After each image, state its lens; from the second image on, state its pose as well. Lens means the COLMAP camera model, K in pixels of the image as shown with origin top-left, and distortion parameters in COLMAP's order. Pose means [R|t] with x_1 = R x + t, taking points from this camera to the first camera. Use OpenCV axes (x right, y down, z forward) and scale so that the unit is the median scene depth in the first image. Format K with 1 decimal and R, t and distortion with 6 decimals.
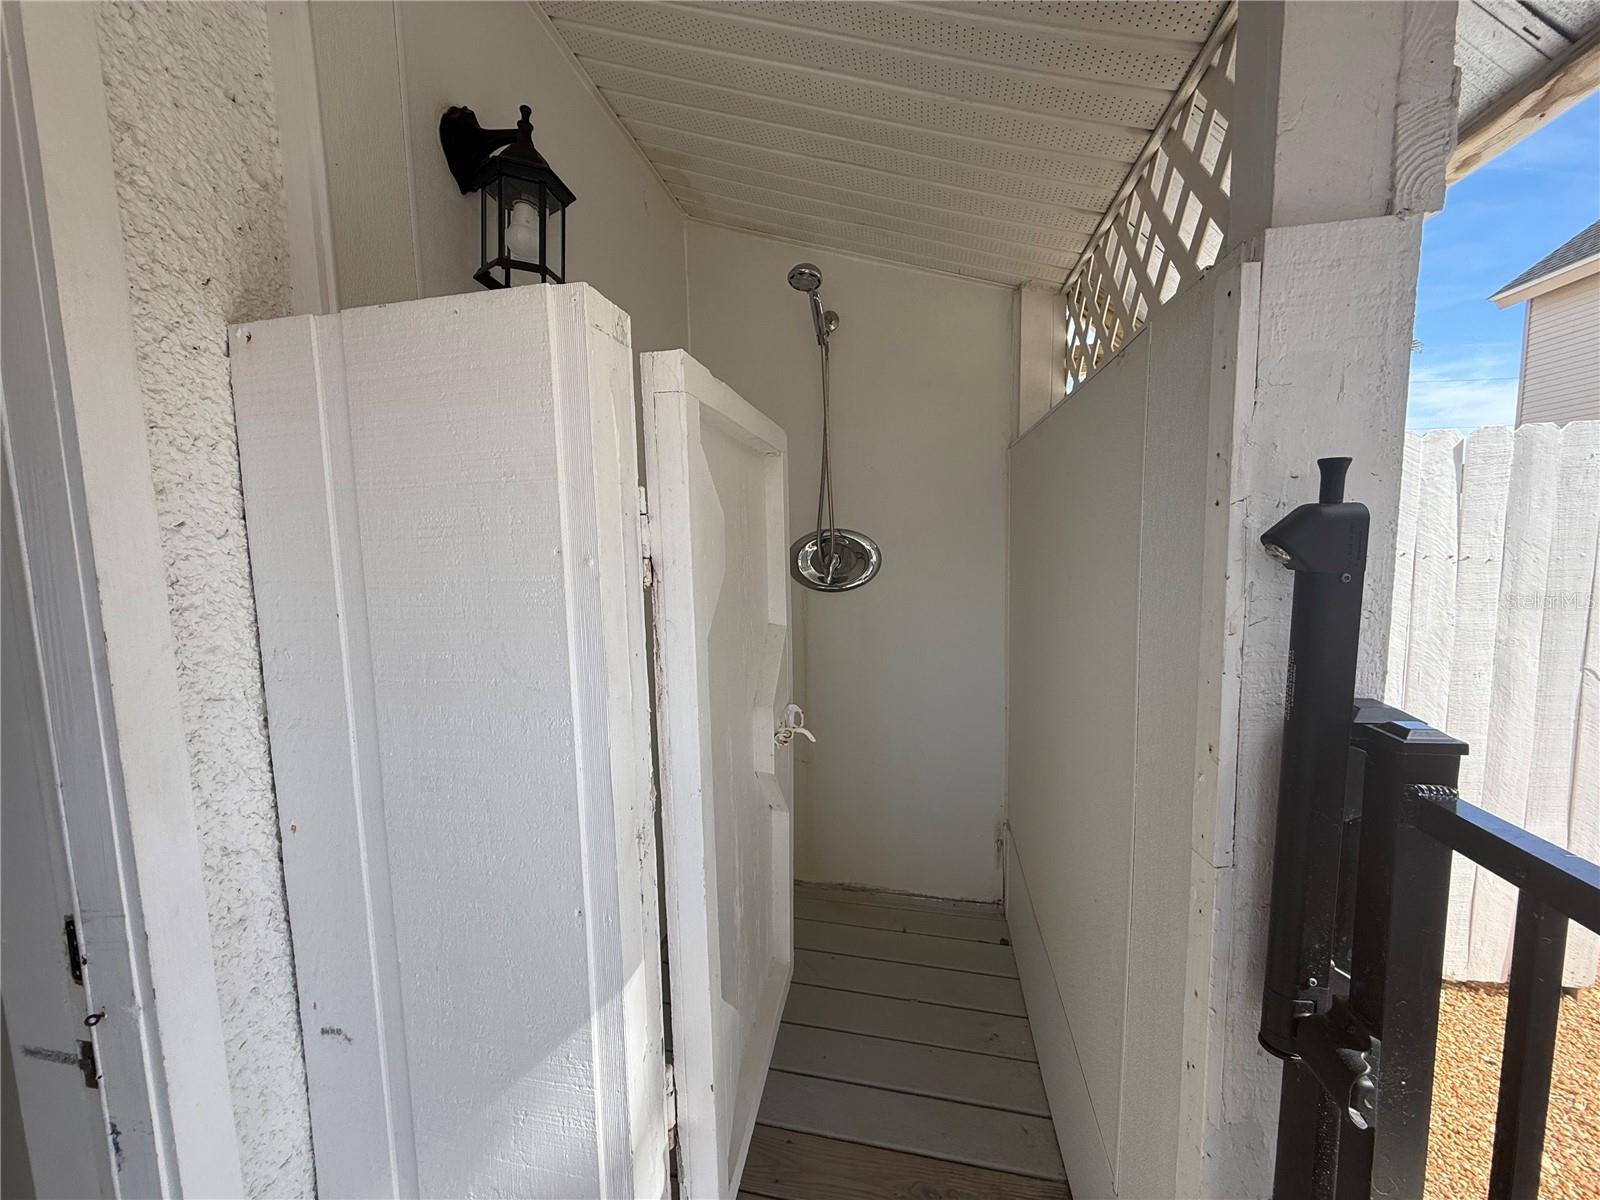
lens RADIAL K [[634.0, 0, 792.4], [0, 634.0, 600.6], [0, 0, 1]] dist [0.001218, -0.000209]
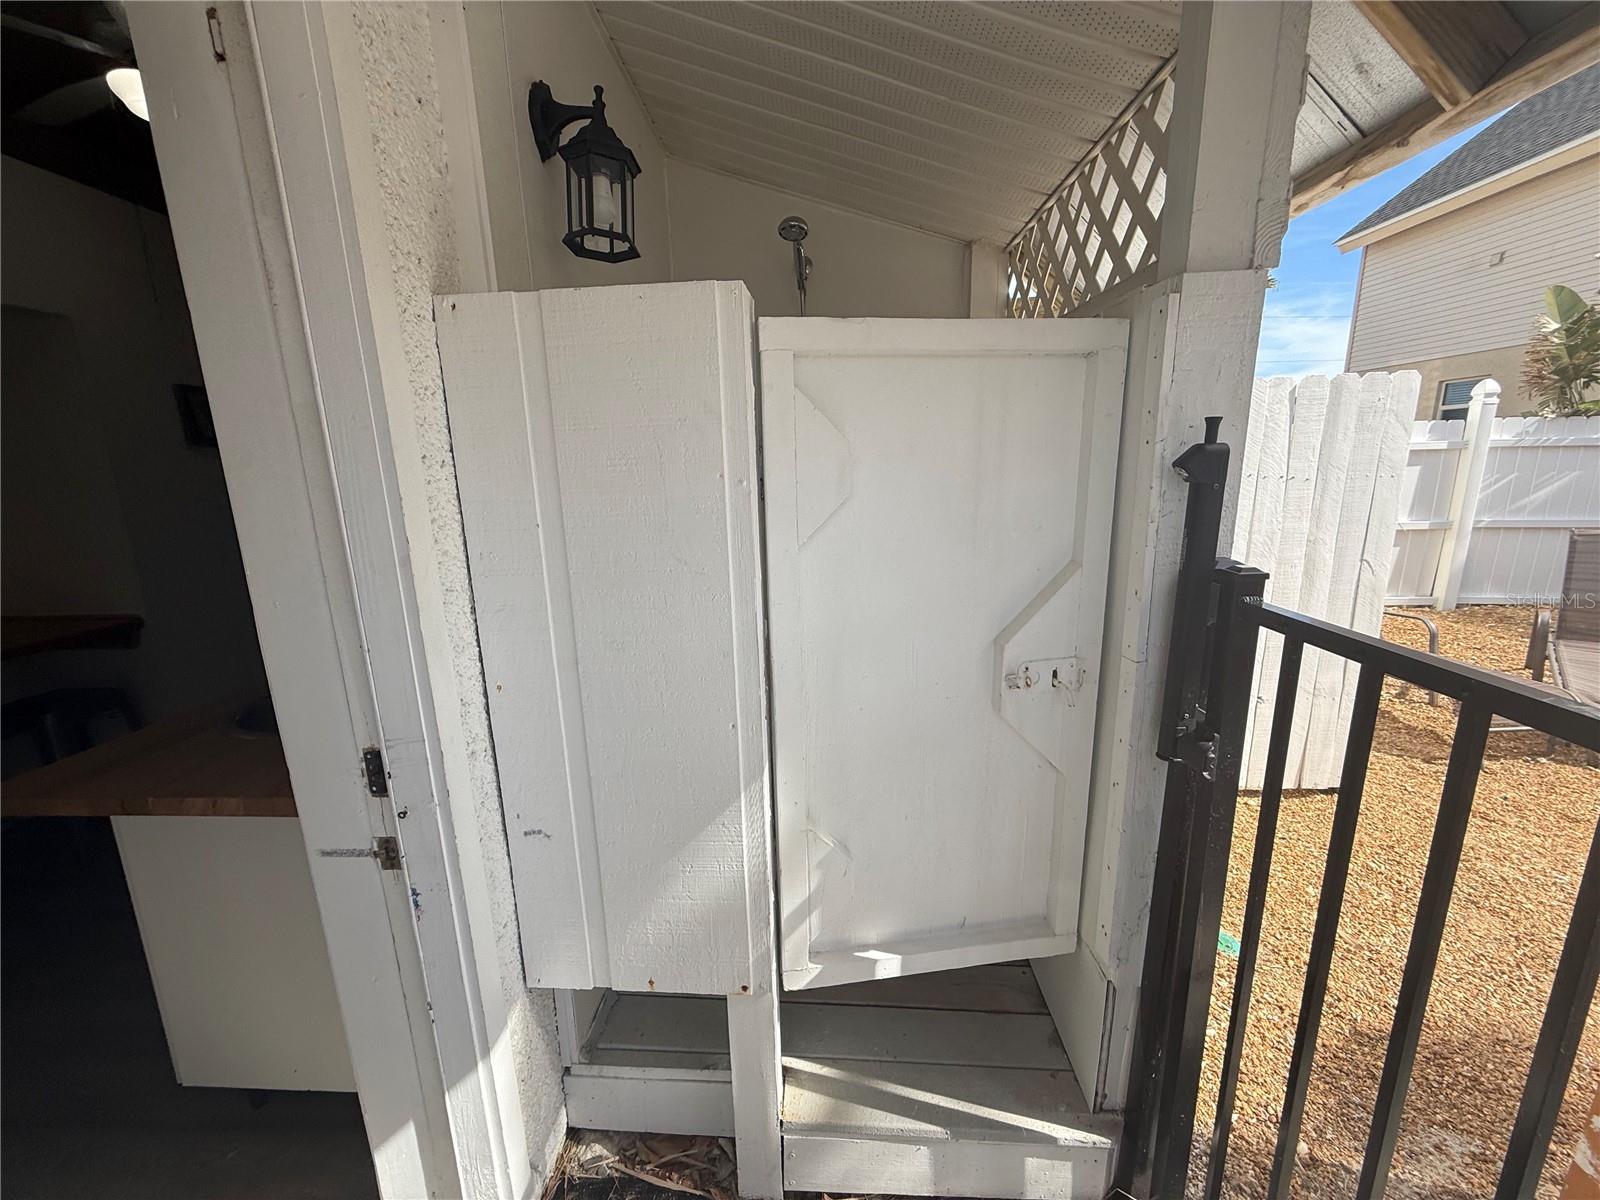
lens RADIAL K [[634.0, 0, 793.9], [0, 634.0, 599.1], [0, 0, 1]] dist [0.001218, -0.000209]
pose [[0.989075, -0.035078, 0.143178, -0.350344], [0.019106, 0.993588, 0.111439, 0.036080], [-0.146168, -0.107486, 0.983403, -0.378713]]
